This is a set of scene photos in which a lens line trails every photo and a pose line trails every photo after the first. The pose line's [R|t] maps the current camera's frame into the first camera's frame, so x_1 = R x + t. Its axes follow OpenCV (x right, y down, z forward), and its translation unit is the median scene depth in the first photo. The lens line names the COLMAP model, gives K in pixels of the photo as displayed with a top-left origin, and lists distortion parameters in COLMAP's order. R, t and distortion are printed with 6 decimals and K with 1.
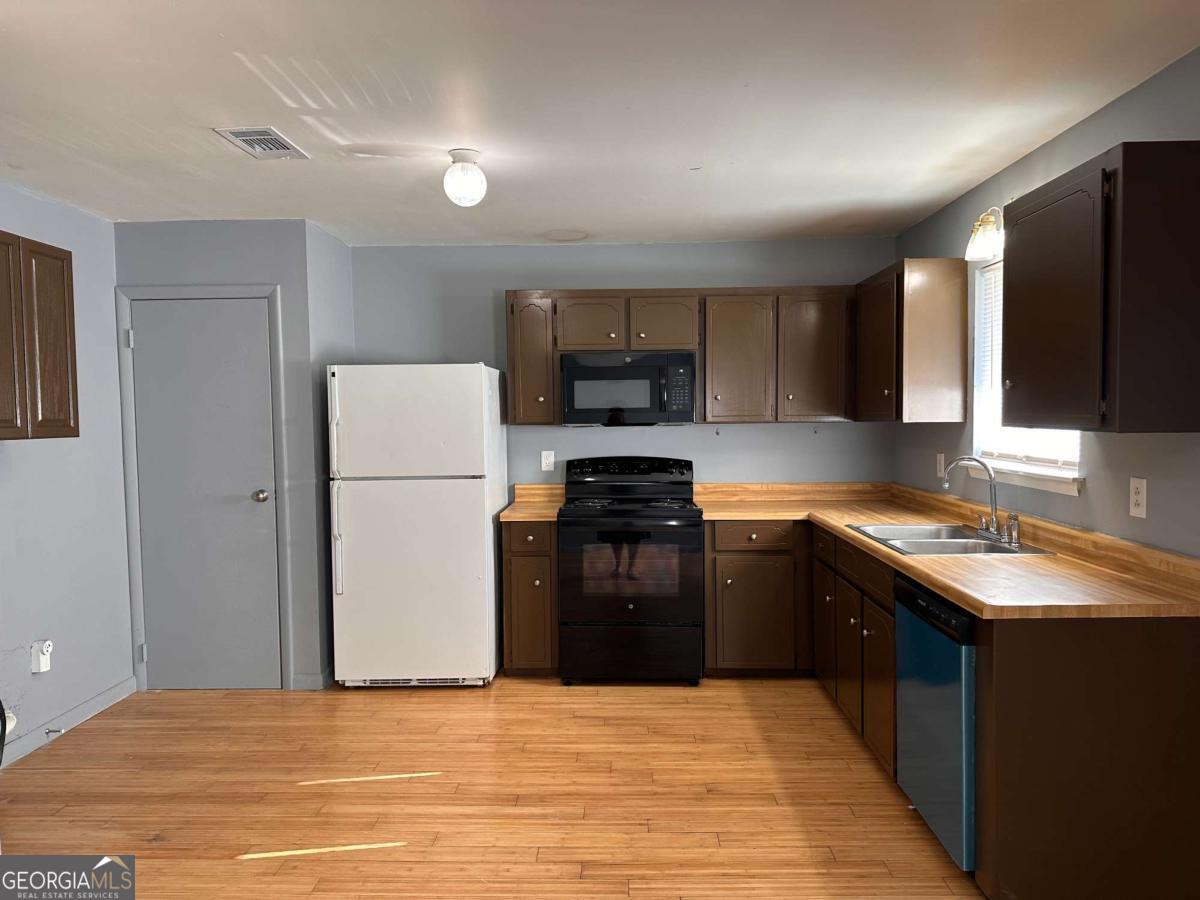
lens RADIAL K [[839.0, 0, 600.0], [0, 839.0, 450.0], [0, 0, 1]] dist [0.001407, -0.003398]
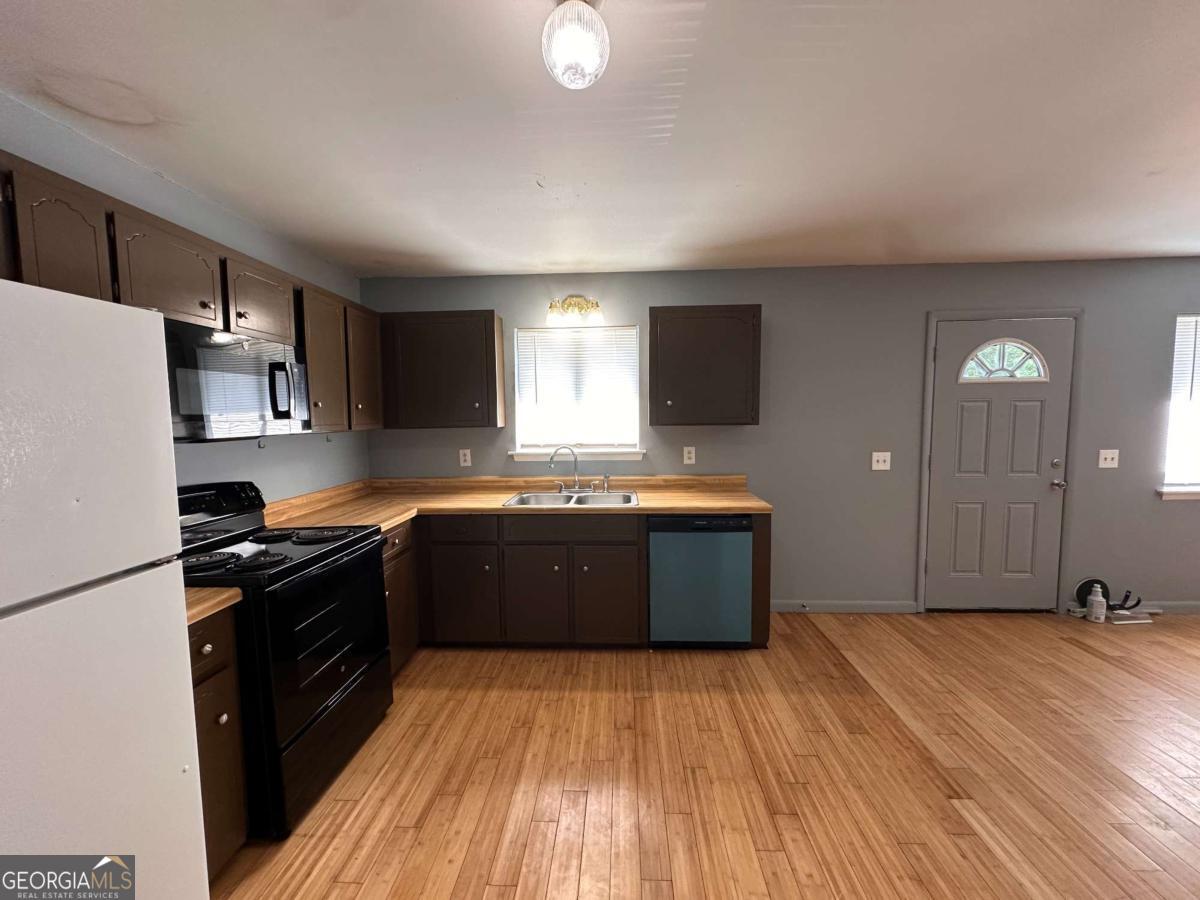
lens RADIAL K [[479.3, 0, 600.0], [0, 479.3, 450.0], [0, 0, 1]] dist [0.007971, -0.000037]
pose [[0.013566, -0.066206, 0.997714, -0.469557], [0.055518, 0.996316, 0.065358, -0.040469], [-0.998366, 0.054504, 0.017192, 0.870272]]
